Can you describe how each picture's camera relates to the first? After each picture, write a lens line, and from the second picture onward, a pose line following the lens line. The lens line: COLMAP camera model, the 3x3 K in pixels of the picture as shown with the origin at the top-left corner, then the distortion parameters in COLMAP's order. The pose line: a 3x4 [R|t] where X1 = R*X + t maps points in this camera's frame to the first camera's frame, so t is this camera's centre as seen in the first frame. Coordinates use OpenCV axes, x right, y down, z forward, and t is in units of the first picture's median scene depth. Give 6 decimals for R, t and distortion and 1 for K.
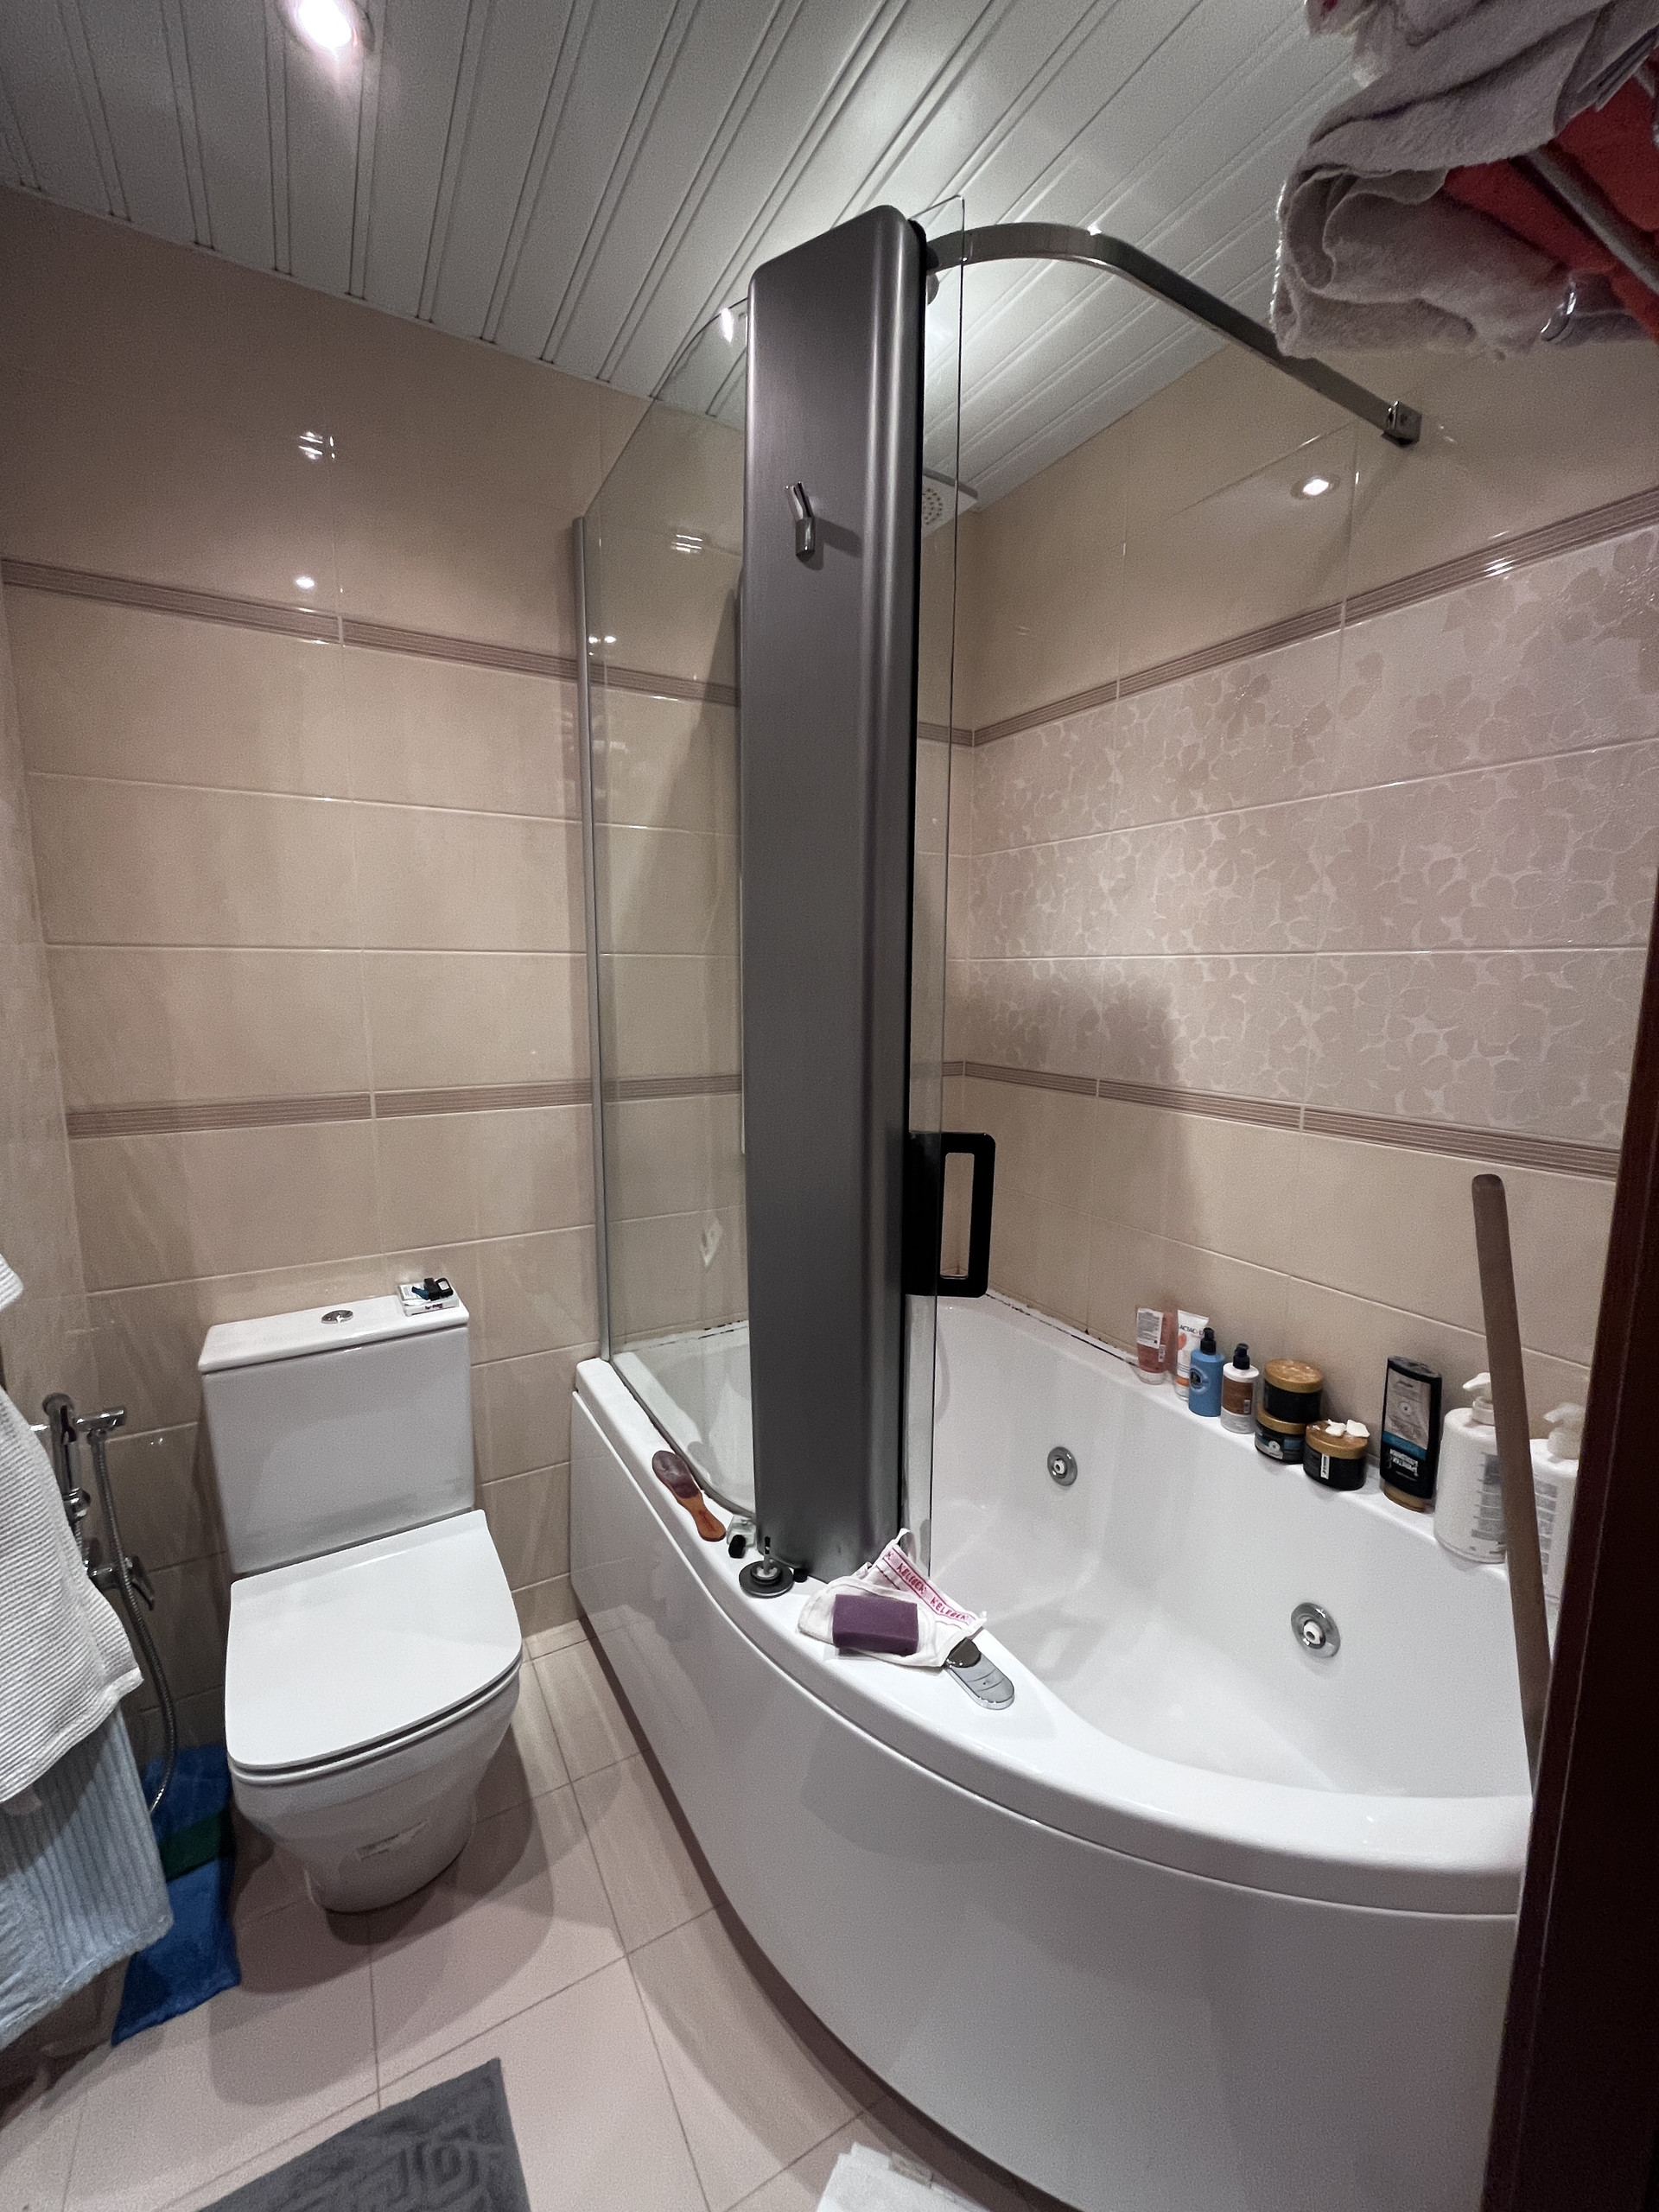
lens RADIAL K [[895.0, 0, 824.1], [0, 895.0, 1104.0], [0, 0, 1]] dist [-0.000937, -0.000291]
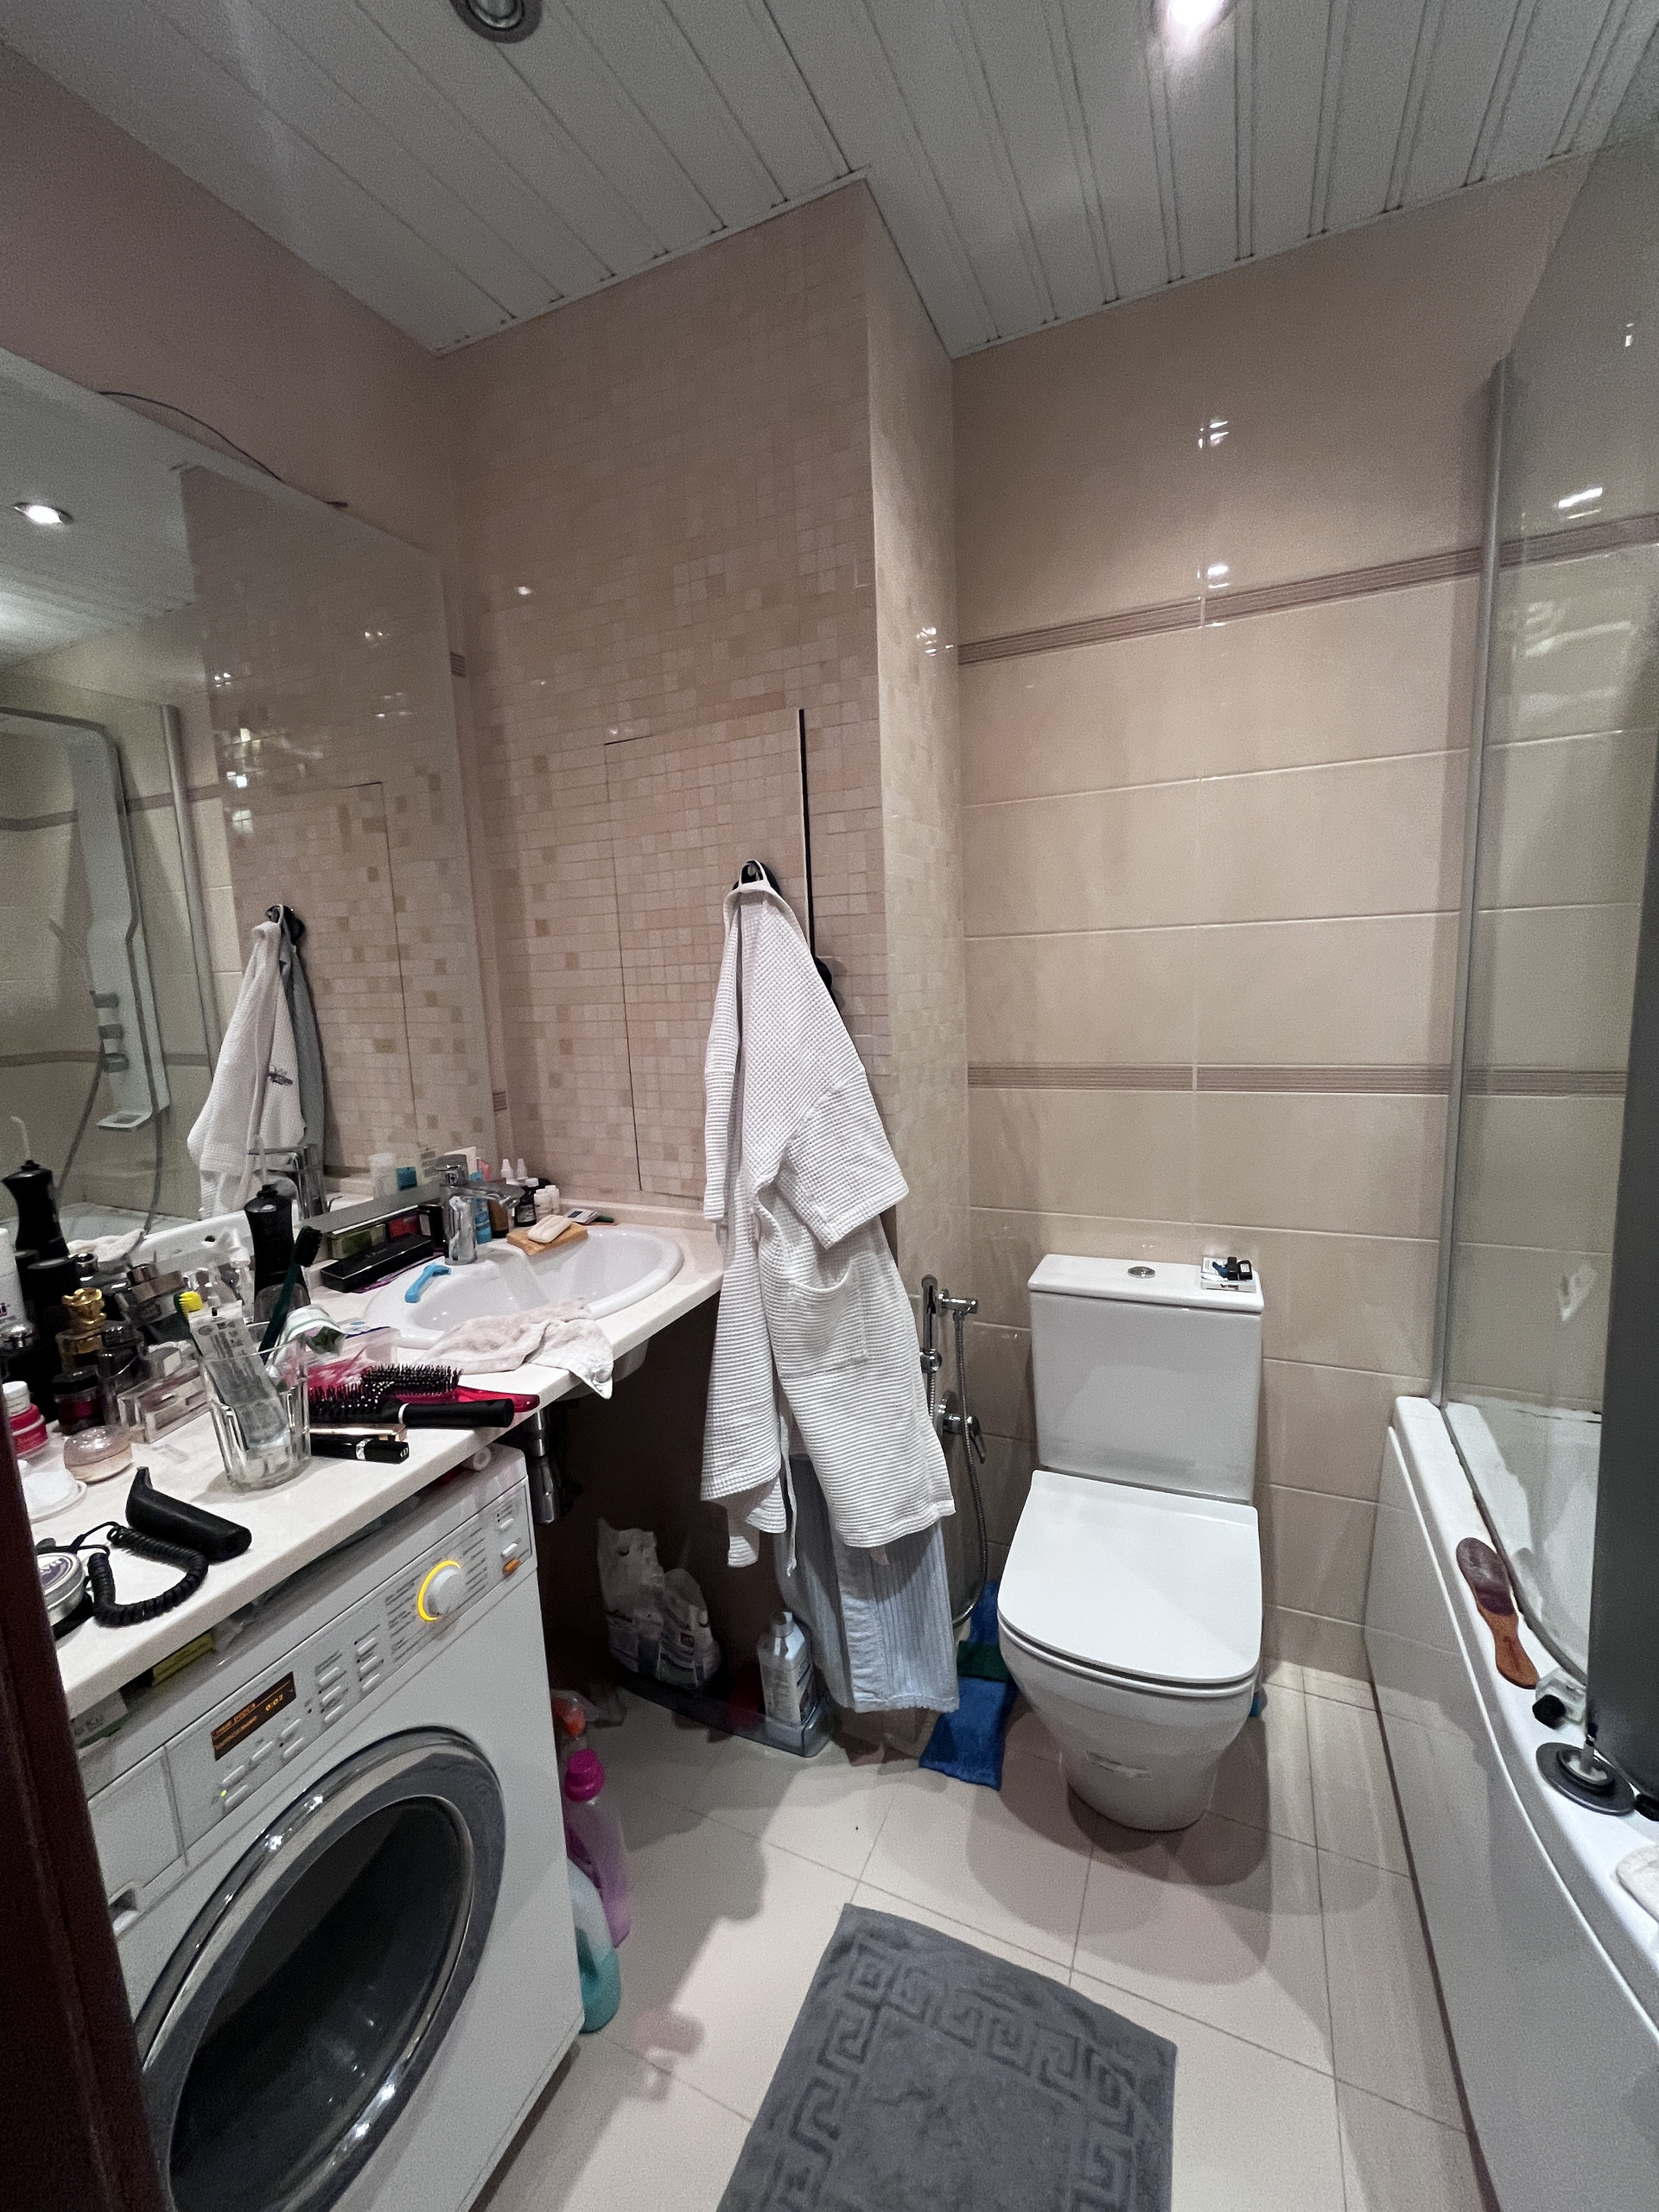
lens RADIAL K [[895.0, 0, 828.9], [0, 895.0, 1102.7], [0, 0, 1]] dist [-0.000937, -0.000291]
pose [[0.583478, 0.092615, -0.806831, 0.088597], [-0.069158, 0.995534, 0.064262, -0.008012], [0.809179, 0.018303, 0.587277, 0.067549]]
